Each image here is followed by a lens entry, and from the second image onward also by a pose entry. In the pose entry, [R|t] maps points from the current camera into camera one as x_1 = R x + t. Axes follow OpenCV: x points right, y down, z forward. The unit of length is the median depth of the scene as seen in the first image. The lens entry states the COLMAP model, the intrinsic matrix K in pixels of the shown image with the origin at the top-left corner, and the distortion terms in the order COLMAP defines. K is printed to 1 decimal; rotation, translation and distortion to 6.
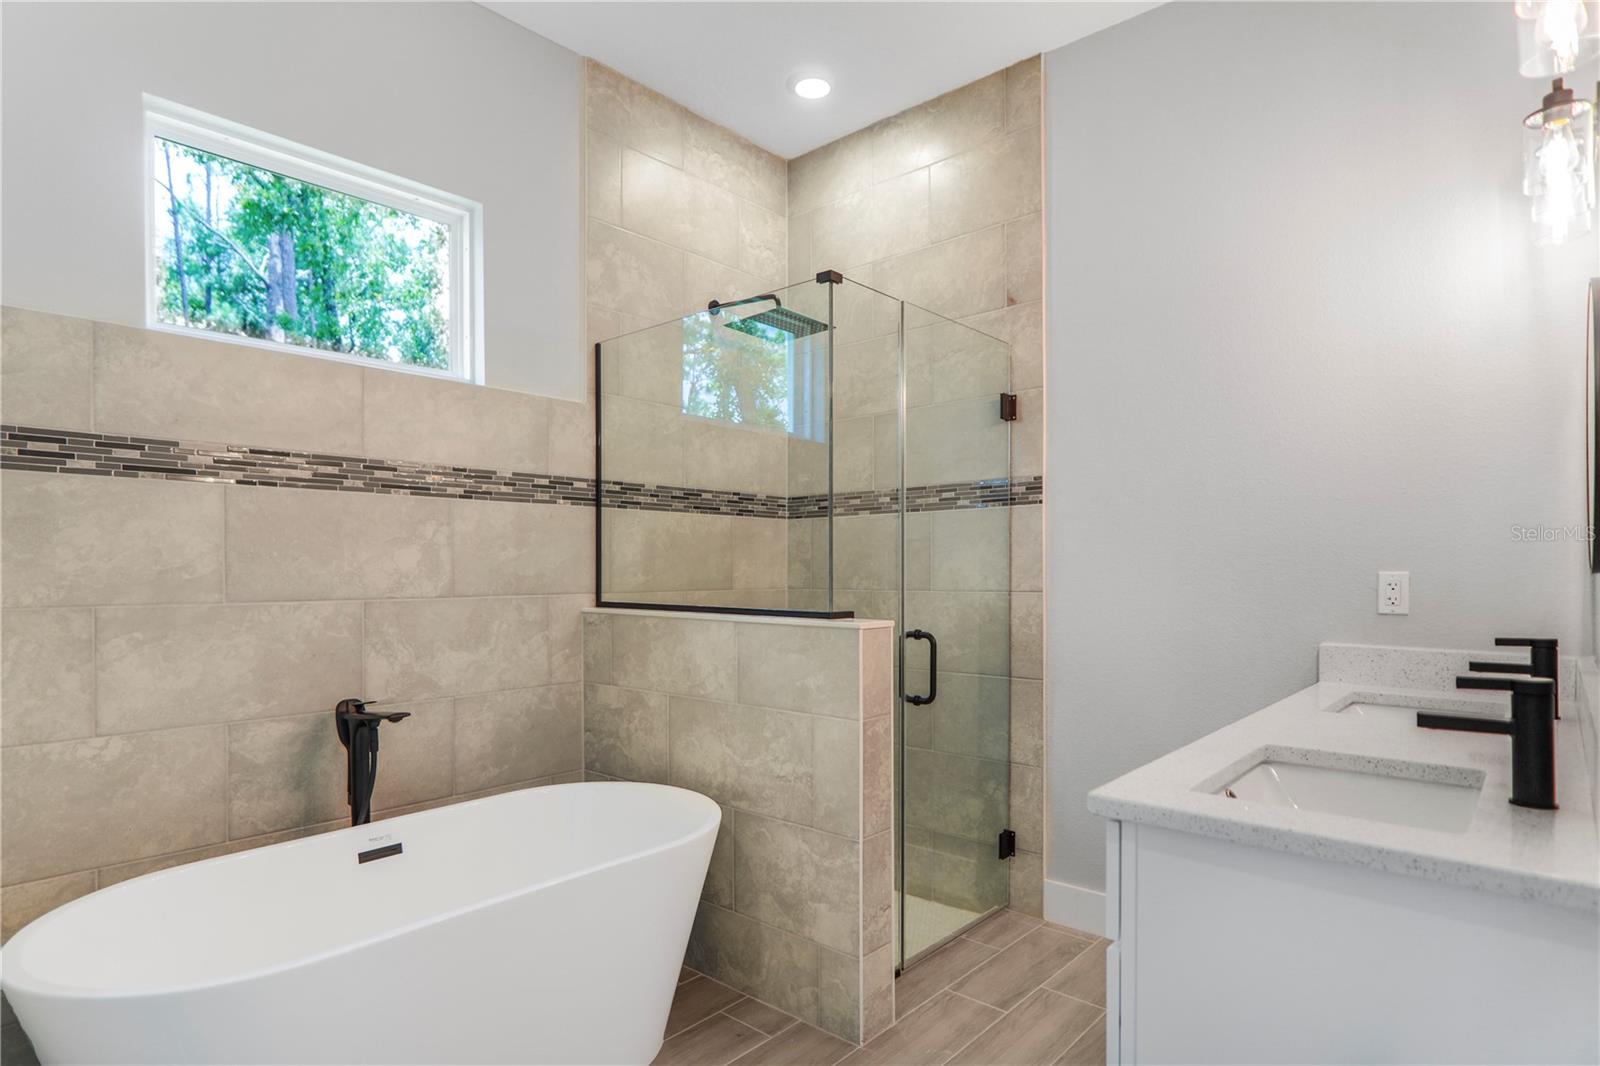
lens RADIAL K [[843.8, 0, 801.3], [0, 843.8, 554.0], [0, 0, 1]] dist [0.022610, 0.000298]
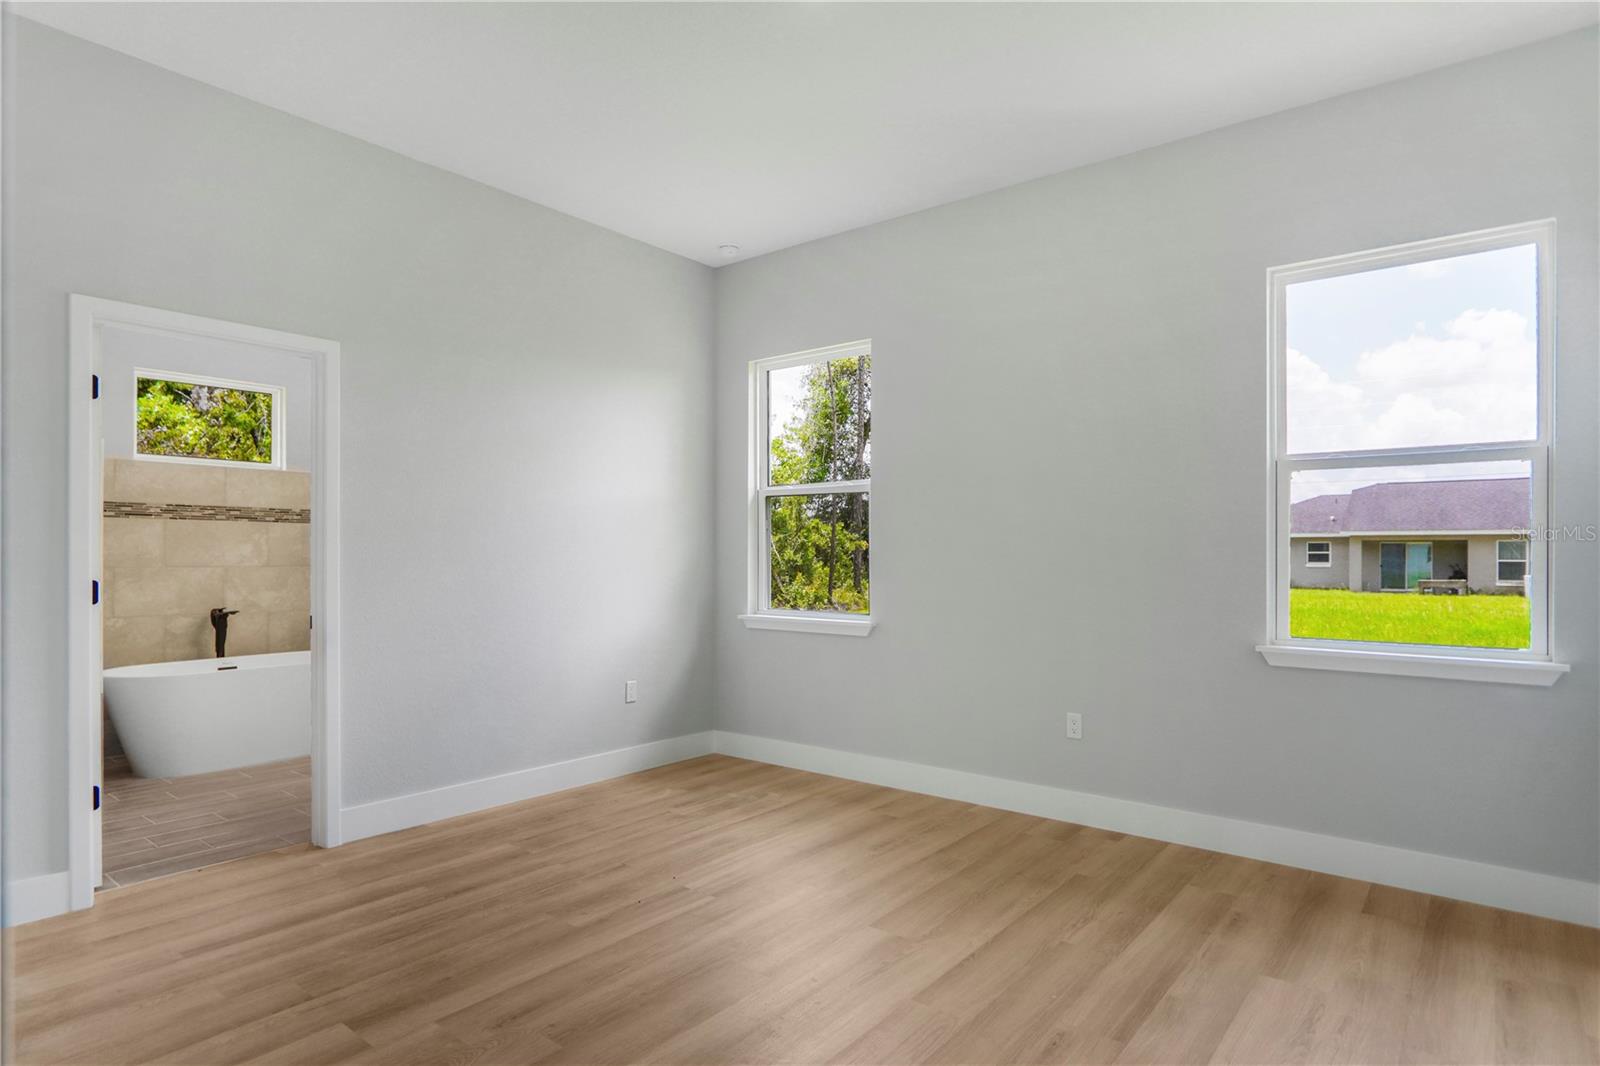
lens RADIAL K [[813.1, 0, 800.0], [0, 813.1, 533.0], [0, 0, 1]] dist [-0.009789, -0.000062]
pose [[0.996132, 0.002177, 0.087847, 0.842339], [-0.000795, 0.999875, -0.015761, -0.005865], [-0.087871, 0.015631, 0.996009, -1.320306]]
